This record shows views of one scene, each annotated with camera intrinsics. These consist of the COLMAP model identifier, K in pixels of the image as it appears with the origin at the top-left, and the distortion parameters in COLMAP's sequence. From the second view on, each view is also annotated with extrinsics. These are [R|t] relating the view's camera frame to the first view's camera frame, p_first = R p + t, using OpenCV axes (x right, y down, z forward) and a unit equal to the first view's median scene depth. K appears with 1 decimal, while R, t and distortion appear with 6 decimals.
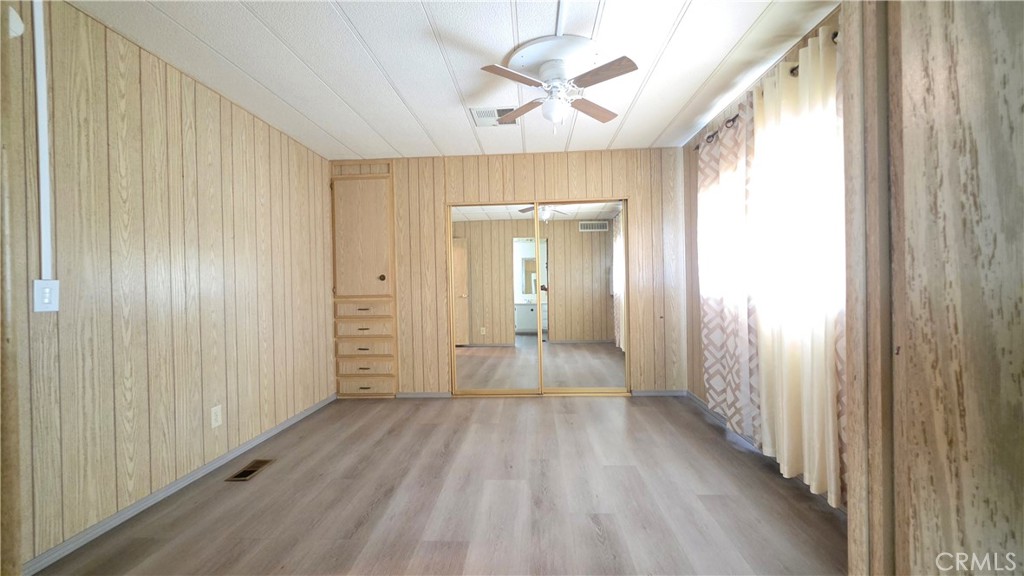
lens RADIAL K [[413.7, 0, 513.9], [0, 413.7, 287.4], [0, 0, 1]] dist [-0.002502, 0.000810]
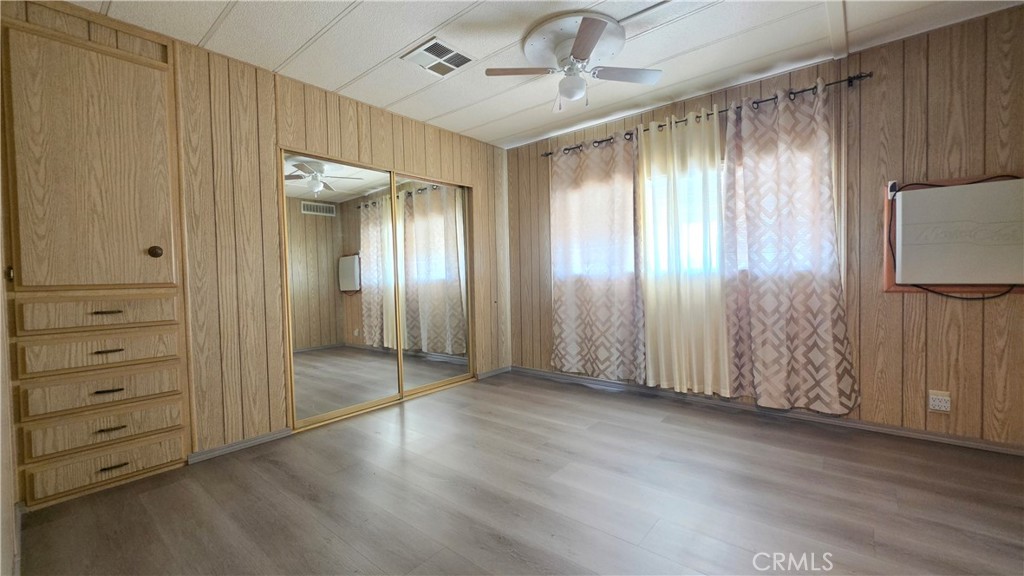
lens RADIAL K [[413.7, 0, 515.1], [0, 413.7, 285.5], [0, 0, 1]] dist [-0.002502, 0.000810]
pose [[0.601360, -0.011377, 0.798897, -0.466959], [0.016375, 0.999864, 0.001913, 0.027383], [-0.798810, 0.011932, 0.601465, 0.298874]]
